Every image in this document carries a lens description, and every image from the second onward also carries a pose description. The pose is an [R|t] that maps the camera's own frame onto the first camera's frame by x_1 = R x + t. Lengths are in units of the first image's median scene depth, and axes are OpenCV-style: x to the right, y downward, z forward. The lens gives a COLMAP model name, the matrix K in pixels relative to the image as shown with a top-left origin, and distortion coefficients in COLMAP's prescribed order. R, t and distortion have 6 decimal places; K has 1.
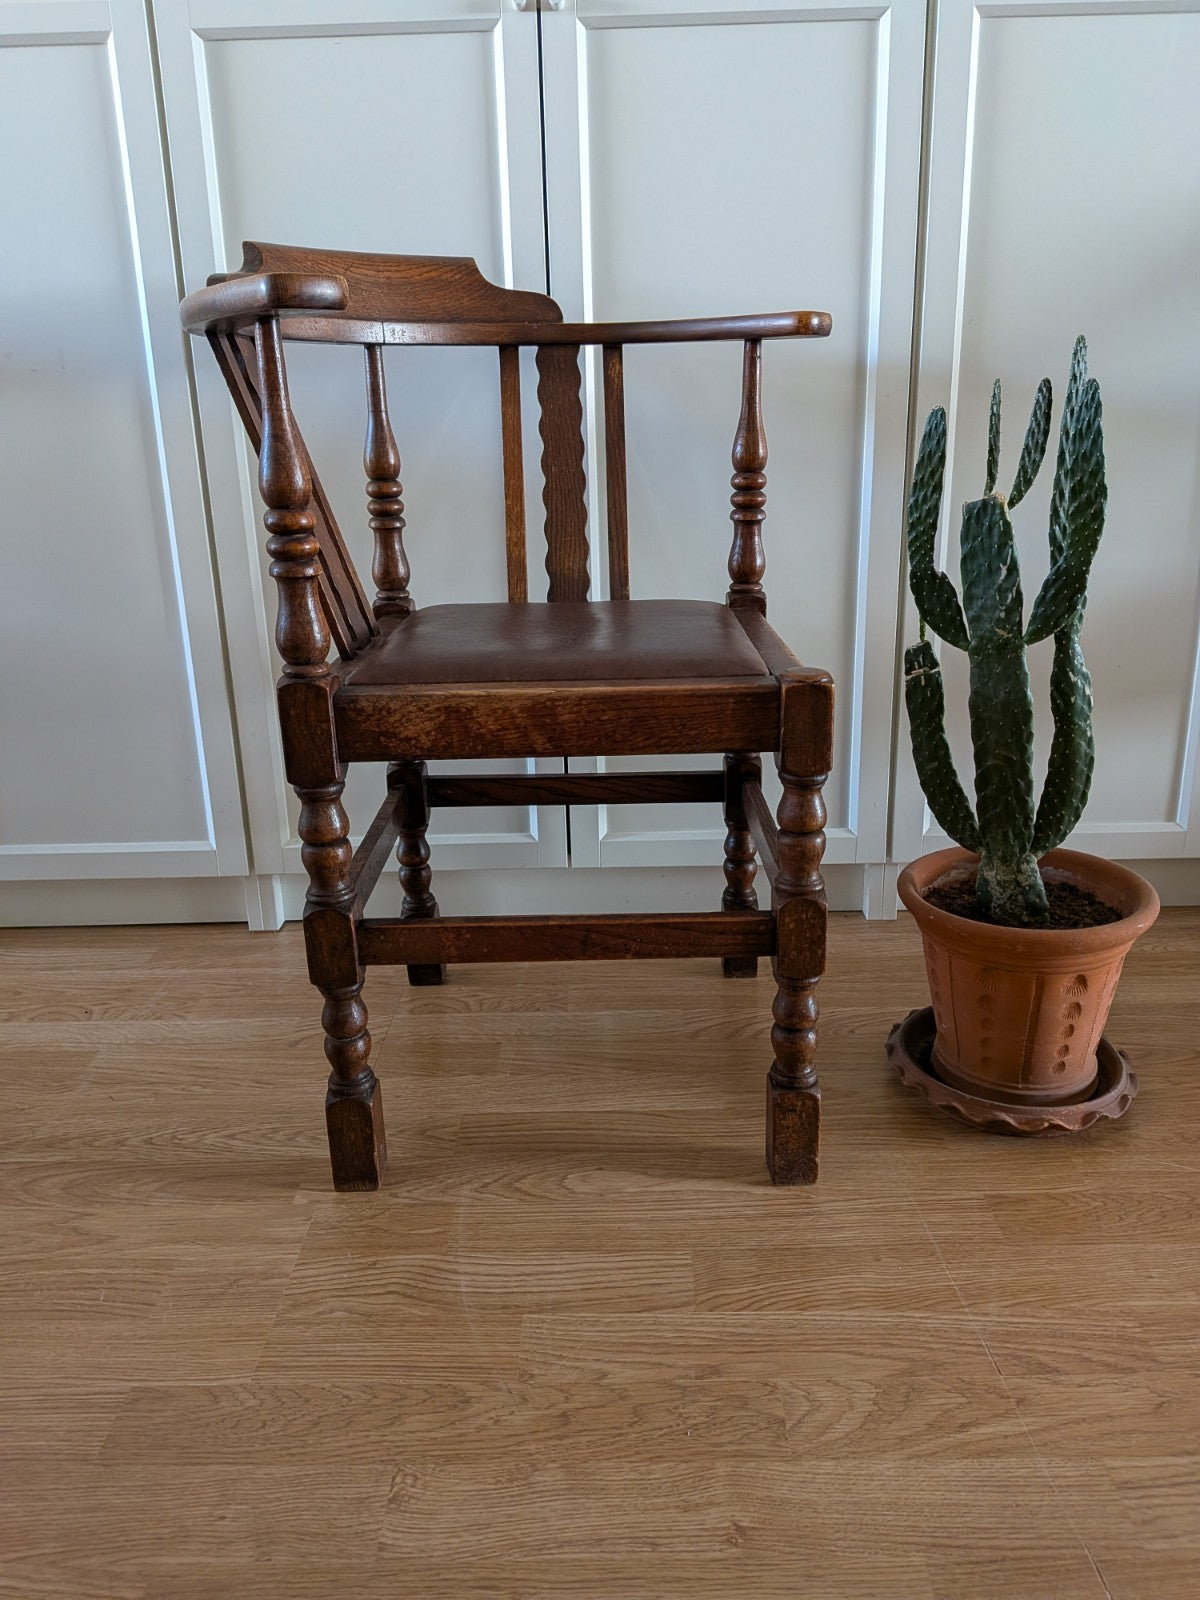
lens RADIAL K [[1170.5, 0, 606.3], [0, 1170.5, 762.3], [0, 0, 1]] dist [0.028962, -0.058548]
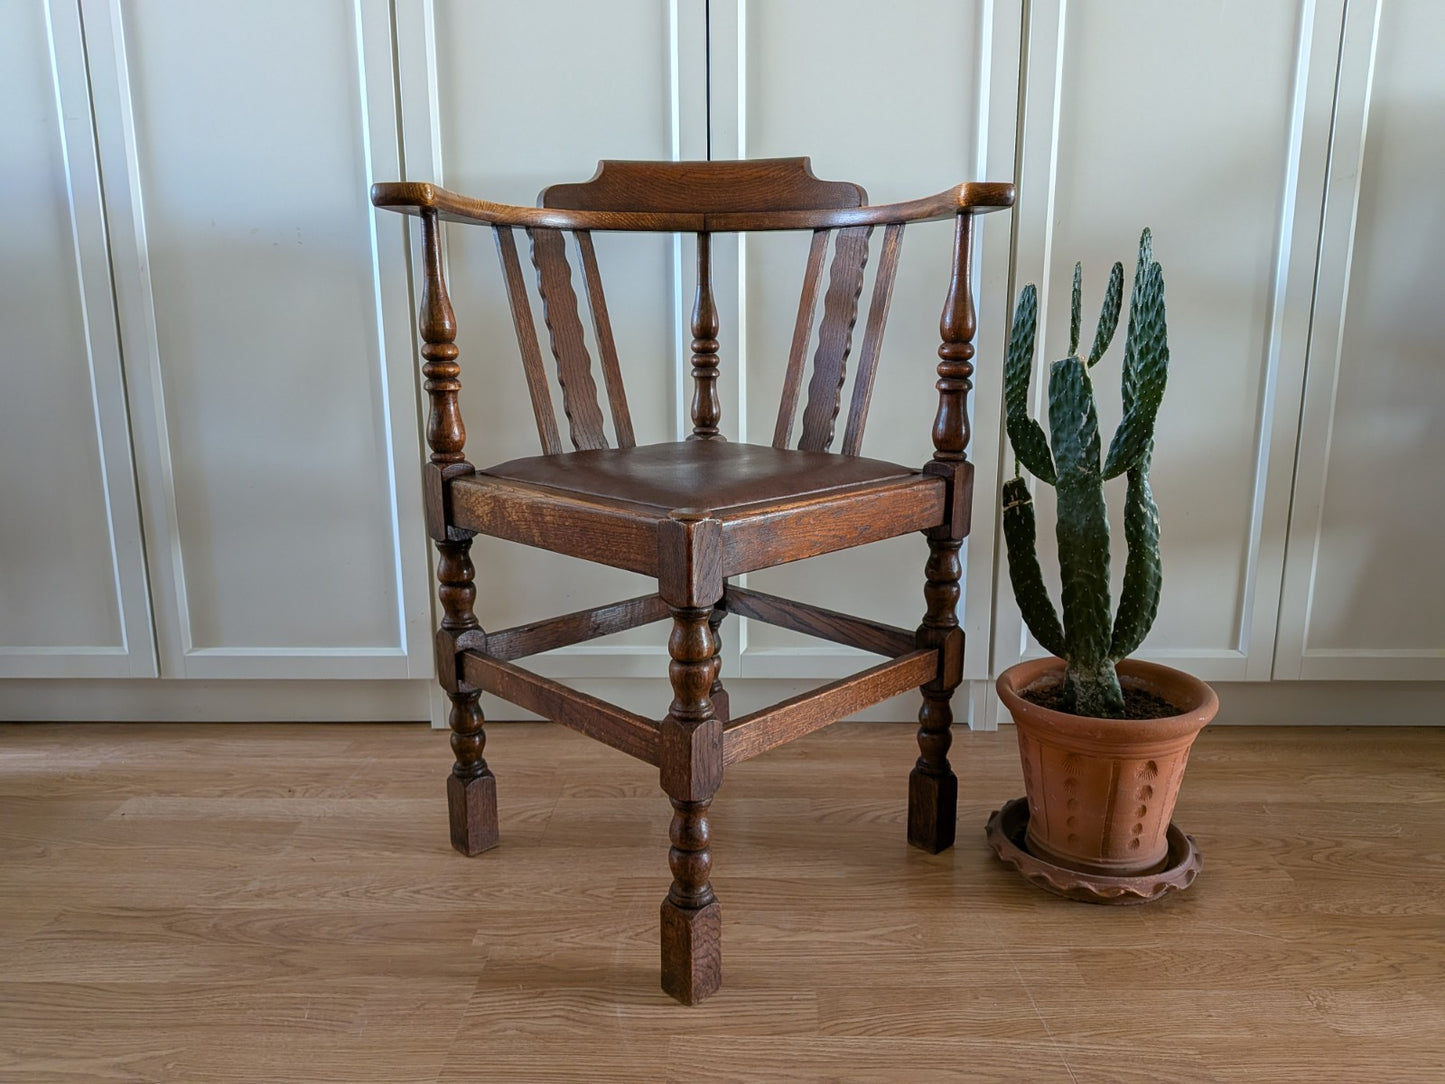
lens RADIAL K [[1057.1, 0, 745.6], [0, 1057.1, 546.2], [0, 0, 1]] dist [0.028962, -0.058548]
pose [[0.999736, 0.022664, 0.003903, -0.010044], [-0.022299, 0.996817, -0.076537, 0.057808], [-0.005625, 0.076430, 0.997059, -0.070532]]
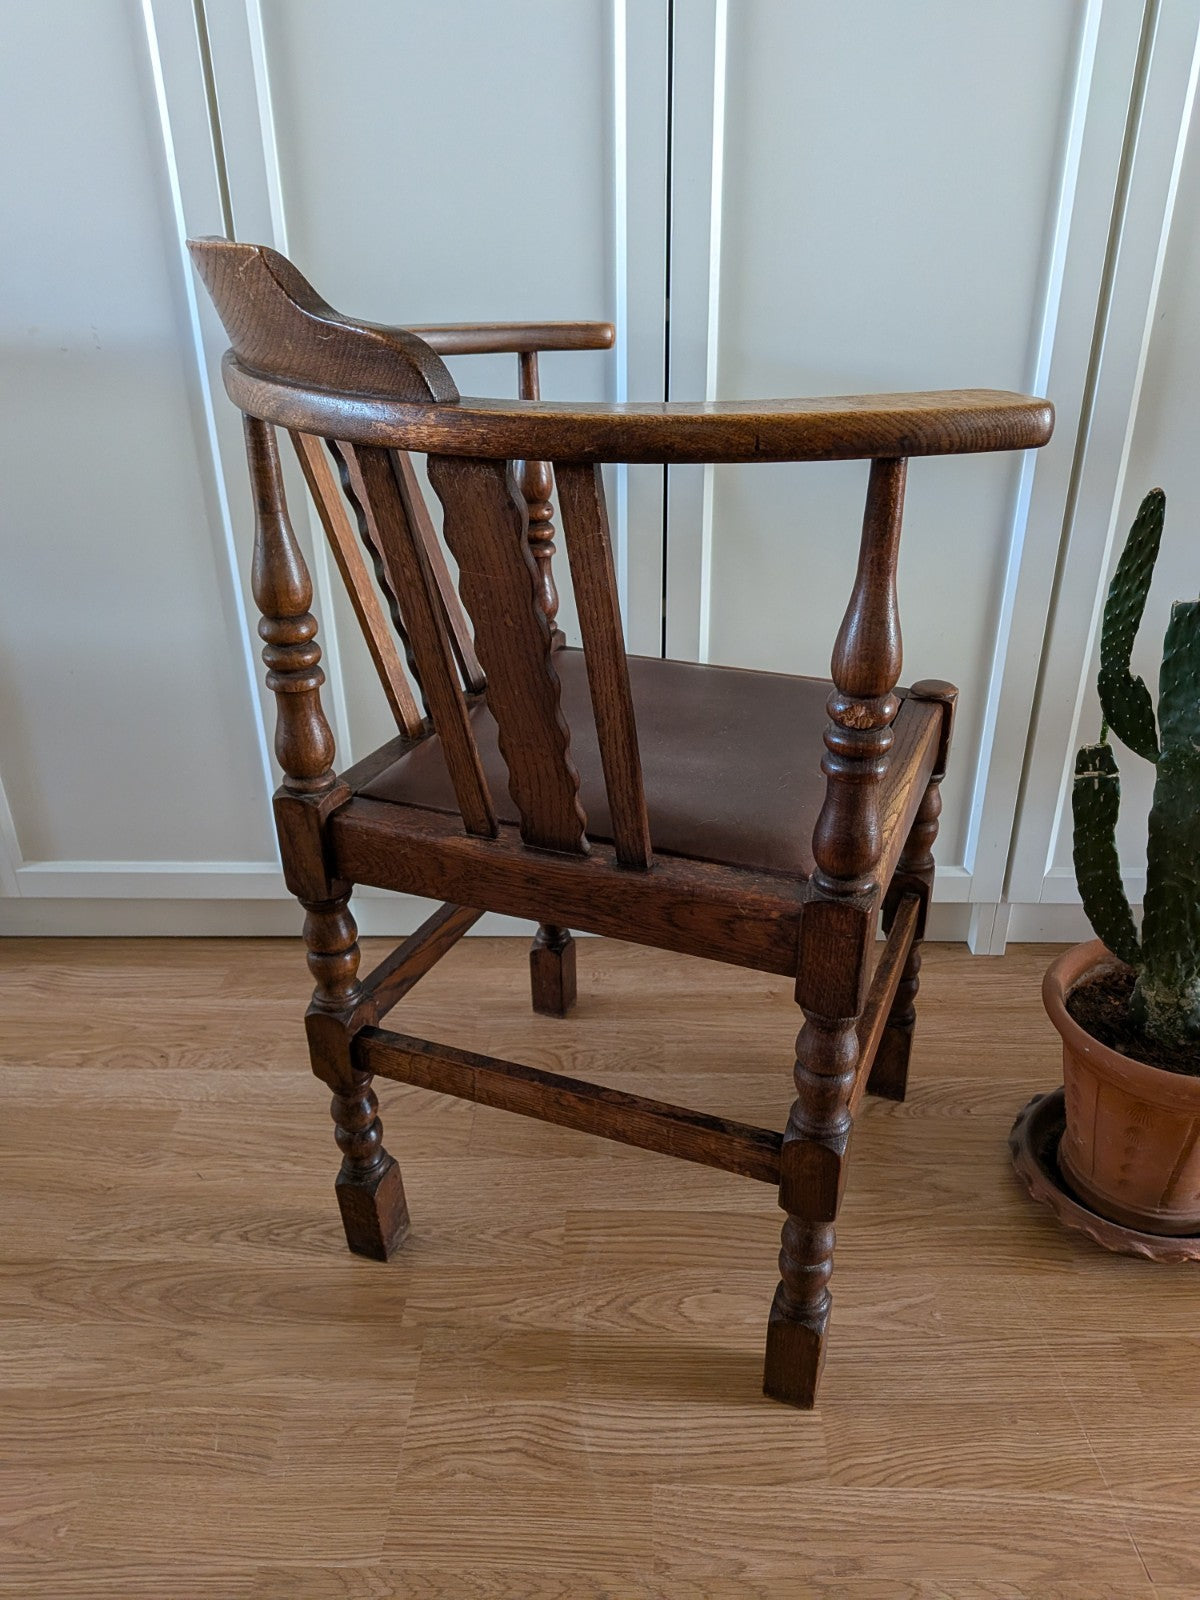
lens RADIAL K [[1170.5, 0, 621.9], [0, 1170.5, 821.5], [0, 0, 1]] dist [0.028962, -0.058548]
pose [[0.999739, 0.022442, -0.004181, -0.089644], [-0.021281, 0.982491, 0.185092, -0.212160], [0.008262, -0.184955, 0.982712, 0.127157]]
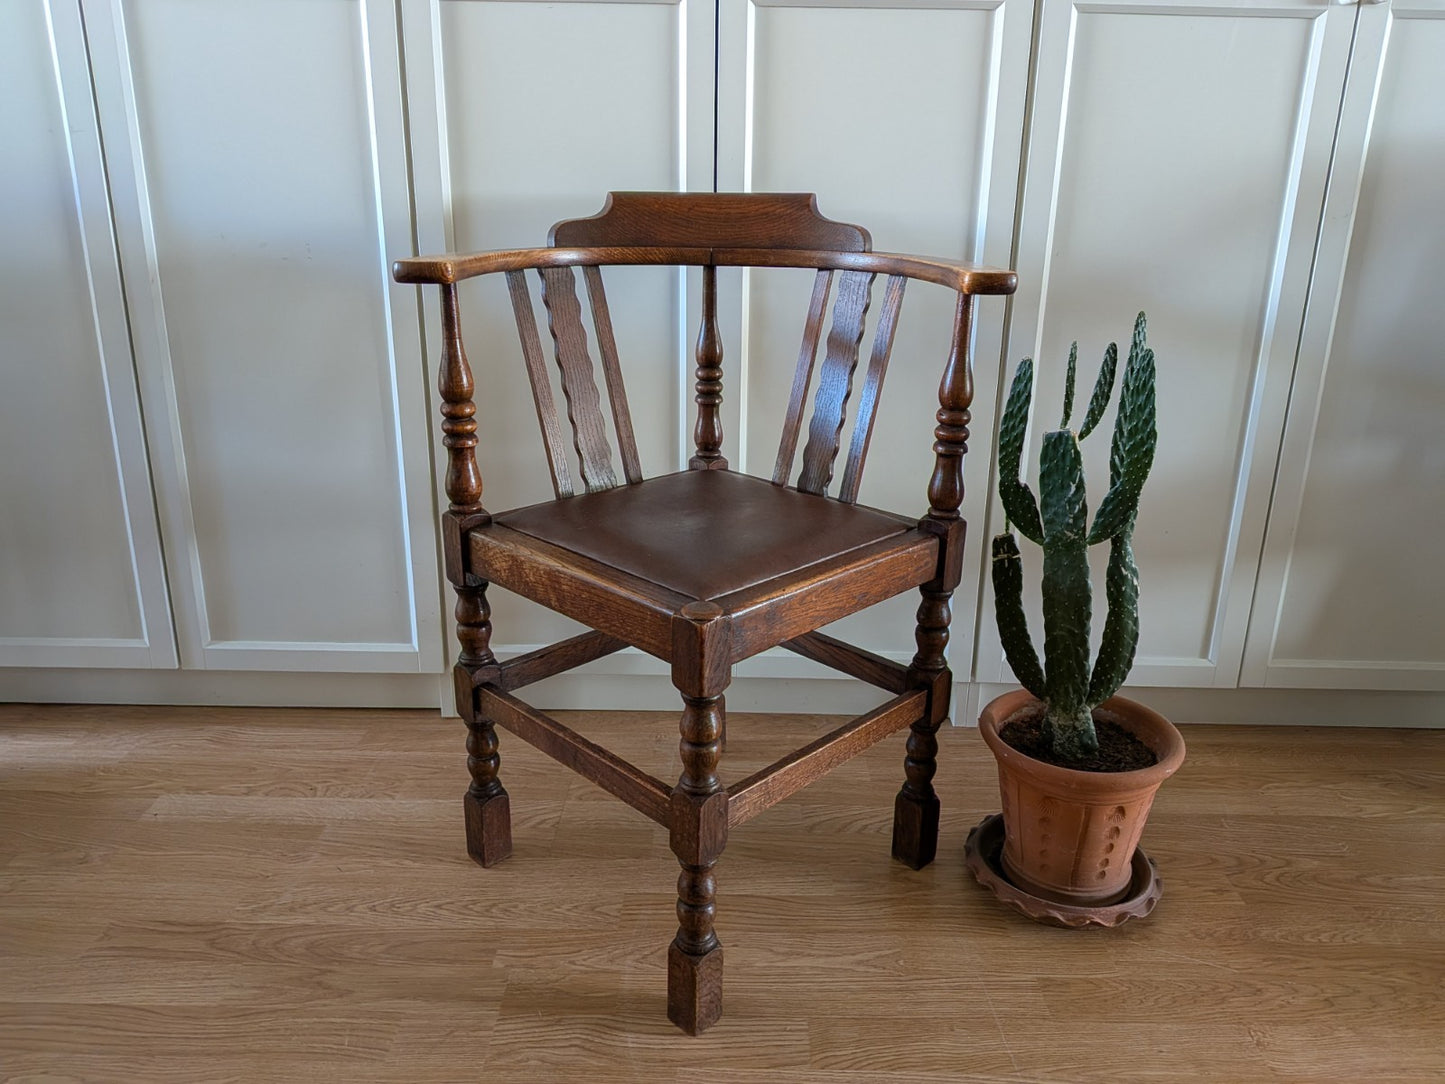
lens RADIAL K [[1057.1, 0, 740.1], [0, 1057.1, 522.3], [0, 0, 1]] dist [0.028962, -0.058548]
pose [[0.999071, 0.038835, 0.018657, -0.040077], [-0.039101, 0.999135, 0.014127, -0.126694], [-0.018092, -0.014843, 0.999726, -0.135300]]
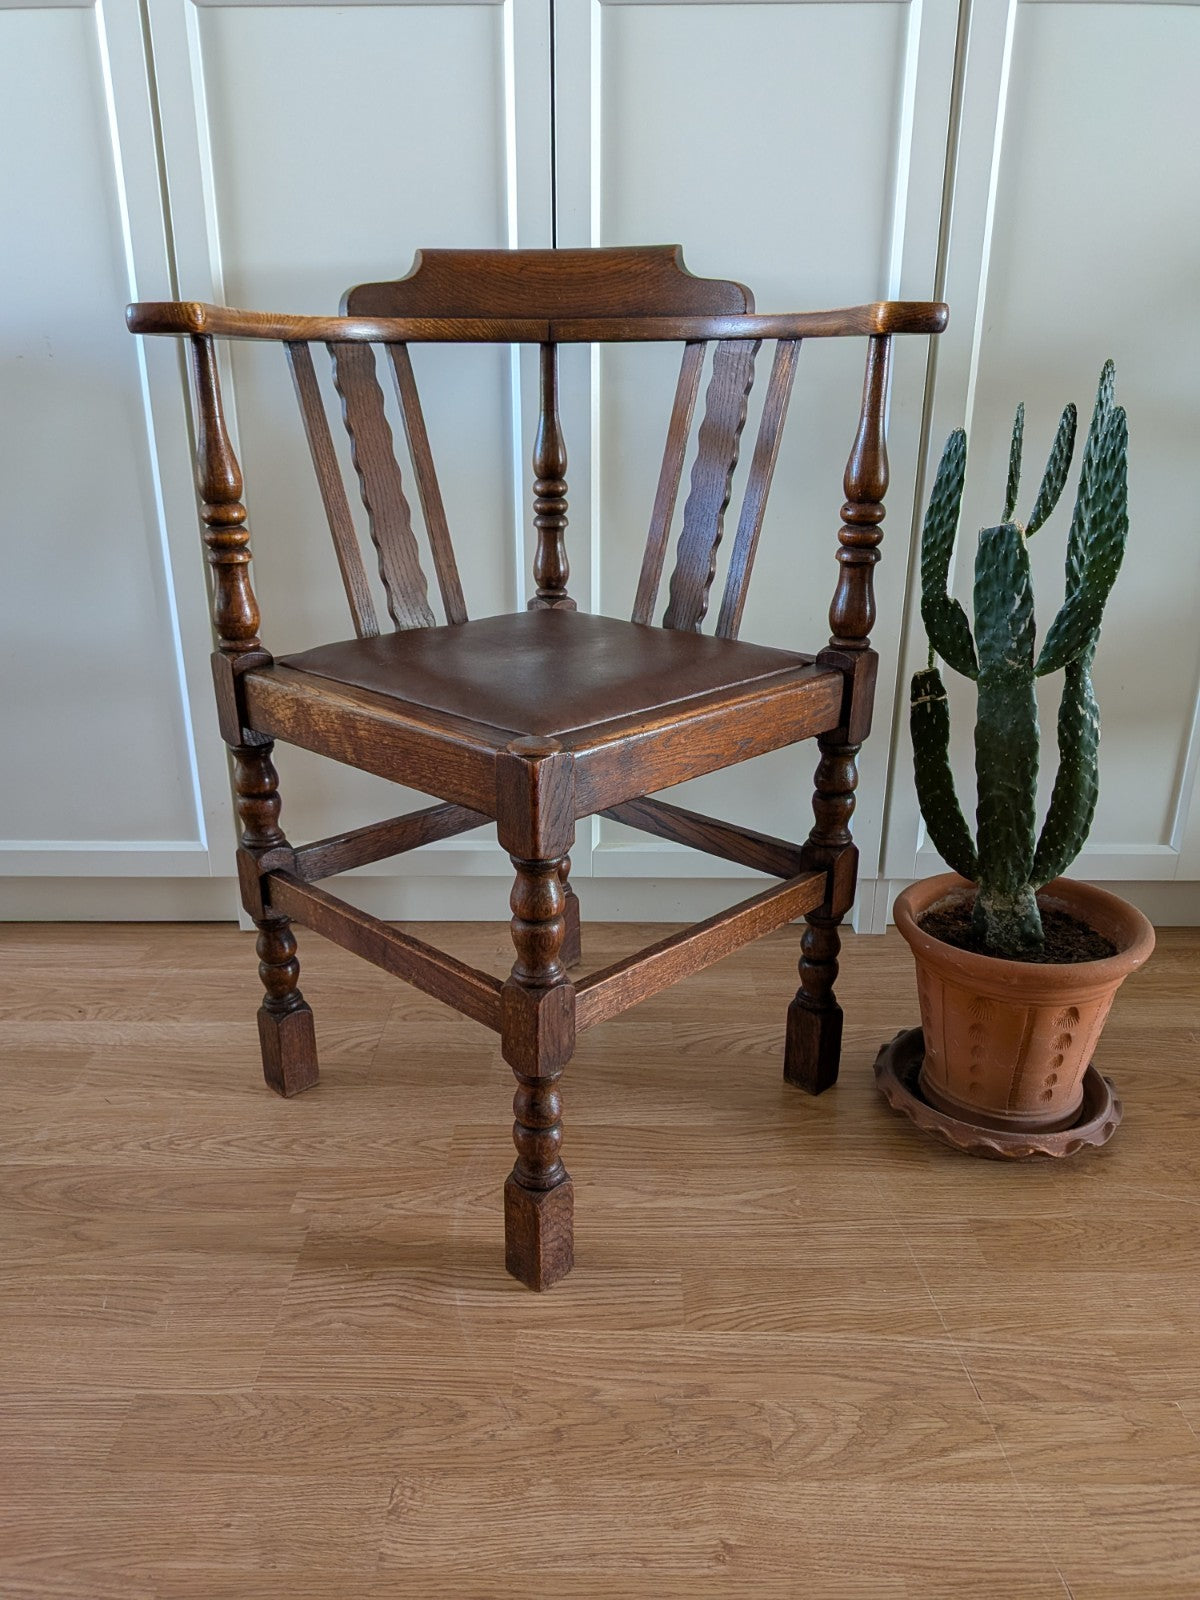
lens RADIAL K [[1170.5, 0, 591.0], [0, 1170.5, 828.8], [0, 0, 1]] dist [0.028962, -0.058548]
pose [[0.999728, 0.022703, 0.005282, -0.018481], [-0.023036, 0.996912, 0.075076, -0.038124], [-0.003562, -0.075177, 0.997164, 0.008653]]
